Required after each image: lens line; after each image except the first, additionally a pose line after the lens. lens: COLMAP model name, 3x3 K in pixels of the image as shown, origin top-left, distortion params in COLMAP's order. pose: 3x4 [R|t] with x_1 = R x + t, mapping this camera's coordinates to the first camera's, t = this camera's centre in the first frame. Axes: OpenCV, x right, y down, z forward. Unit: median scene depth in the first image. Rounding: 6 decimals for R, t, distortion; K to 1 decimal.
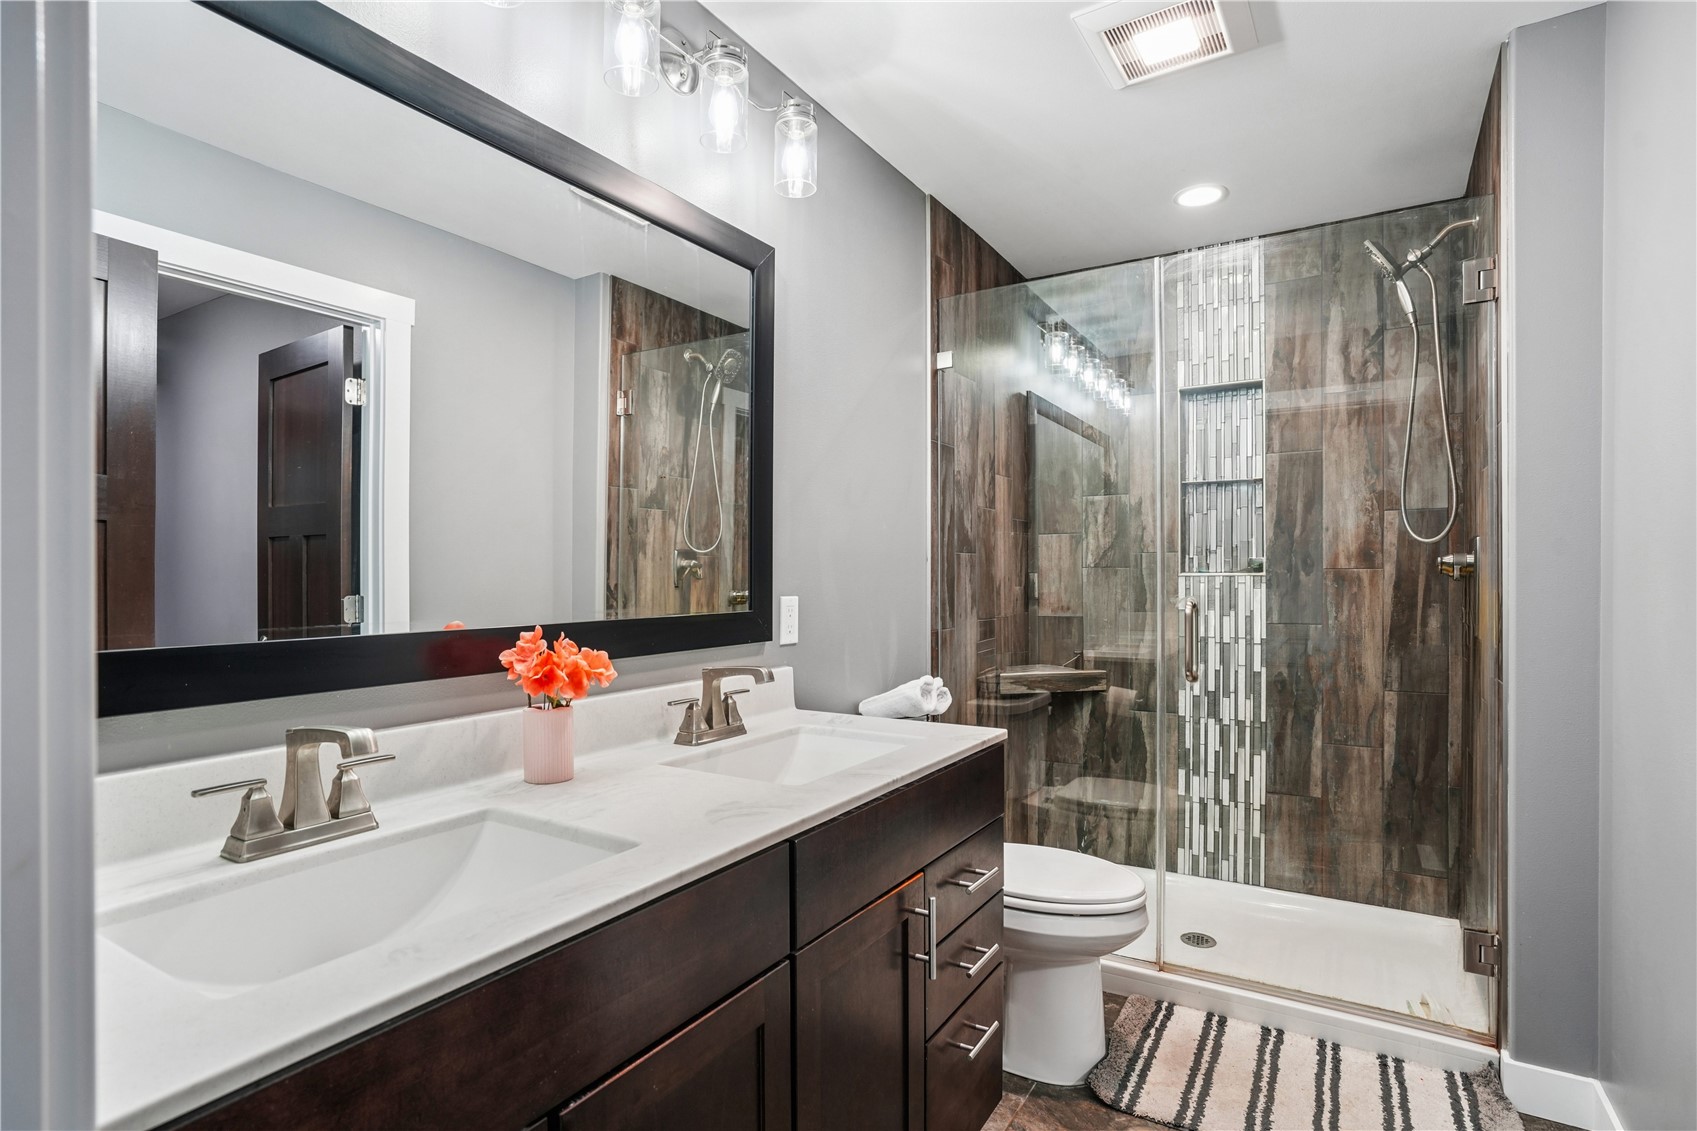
lens RADIAL K [[860.9, 0, 848.5], [0, 860.9, 565.5], [0, 0, 1]] dist [0.000273, 0.000005]
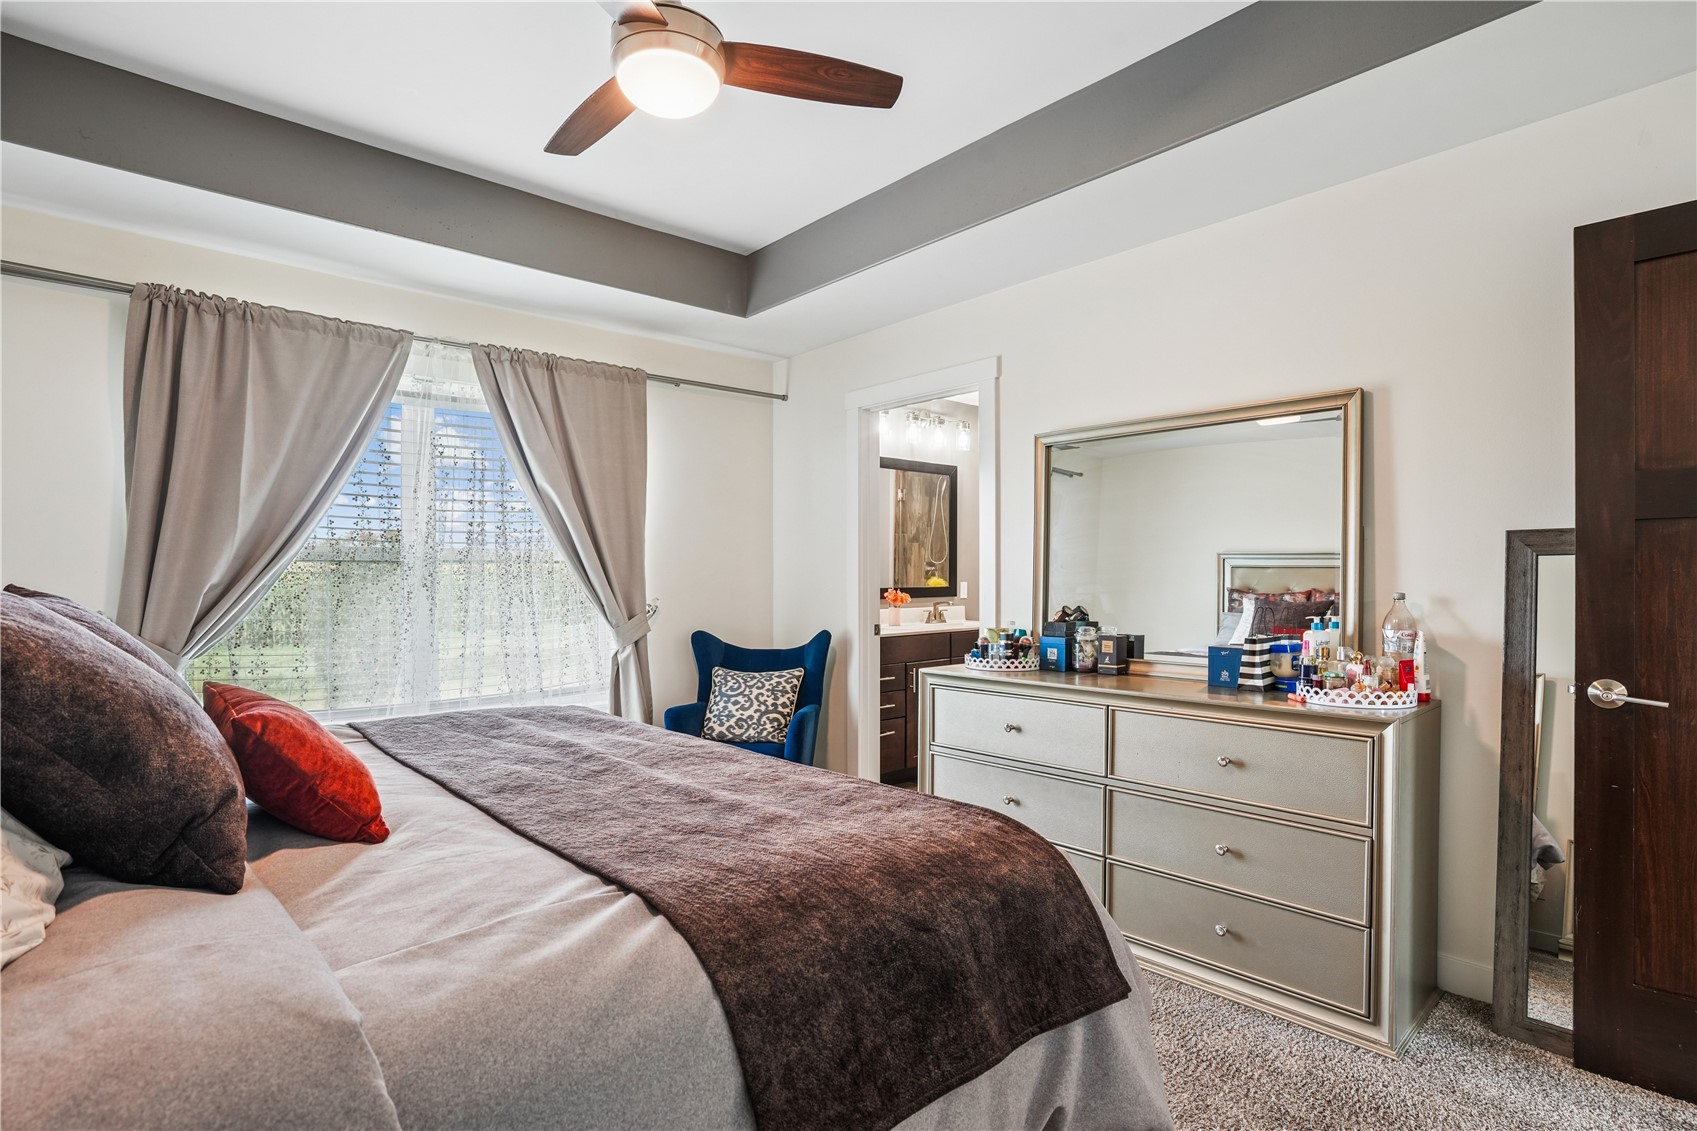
lens RADIAL K [[860.9, 0, 848.5], [0, 860.9, 565.5], [0, 0, 1]] dist [0.000273, 0.000005]
pose [[0.959911, 0.002192, -0.280297, 0.352615], [-0.001630, 0.999996, 0.002238, -0.024887], [0.280301, -0.001691, 0.959911, -1.800264]]
